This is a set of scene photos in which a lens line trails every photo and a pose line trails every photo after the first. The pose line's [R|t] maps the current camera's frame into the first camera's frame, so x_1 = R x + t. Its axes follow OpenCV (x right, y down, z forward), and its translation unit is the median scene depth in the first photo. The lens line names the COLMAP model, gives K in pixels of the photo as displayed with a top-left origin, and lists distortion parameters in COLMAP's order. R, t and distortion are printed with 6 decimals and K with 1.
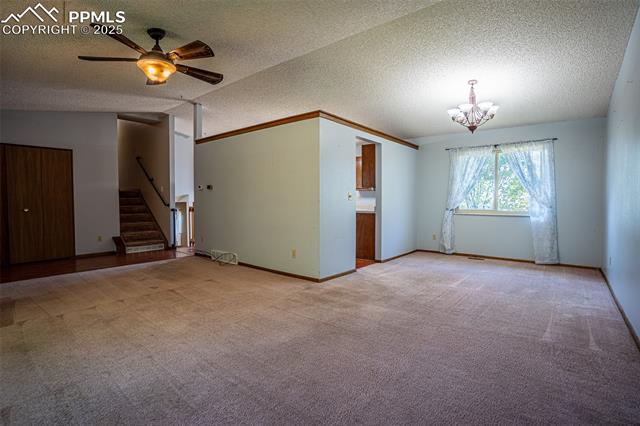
lens RADIAL K [[313.1, 0, 320.1], [0, 313.1, 208.7], [0, 0, 1]] dist [-0.060133, 0.005665]
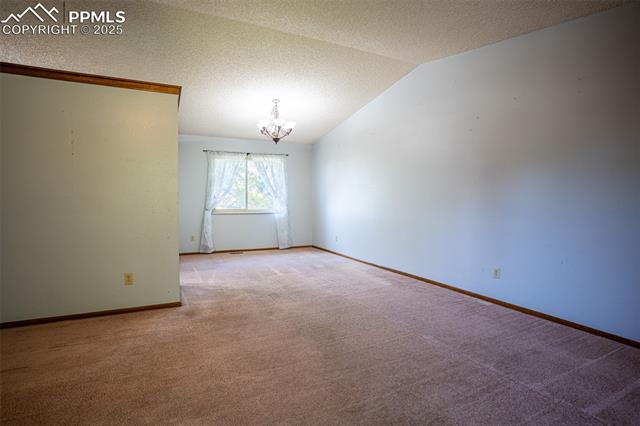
lens RADIAL K [[313.1, 0, 319.6], [0, 313.1, 210.2], [0, 0, 1]] dist [-0.060133, 0.005665]
pose [[0.431660, -0.030747, 0.901512, -0.414445], [0.027233, 0.999408, 0.021047, -0.008959], [-0.901625, 0.015466, 0.432241, 0.264501]]
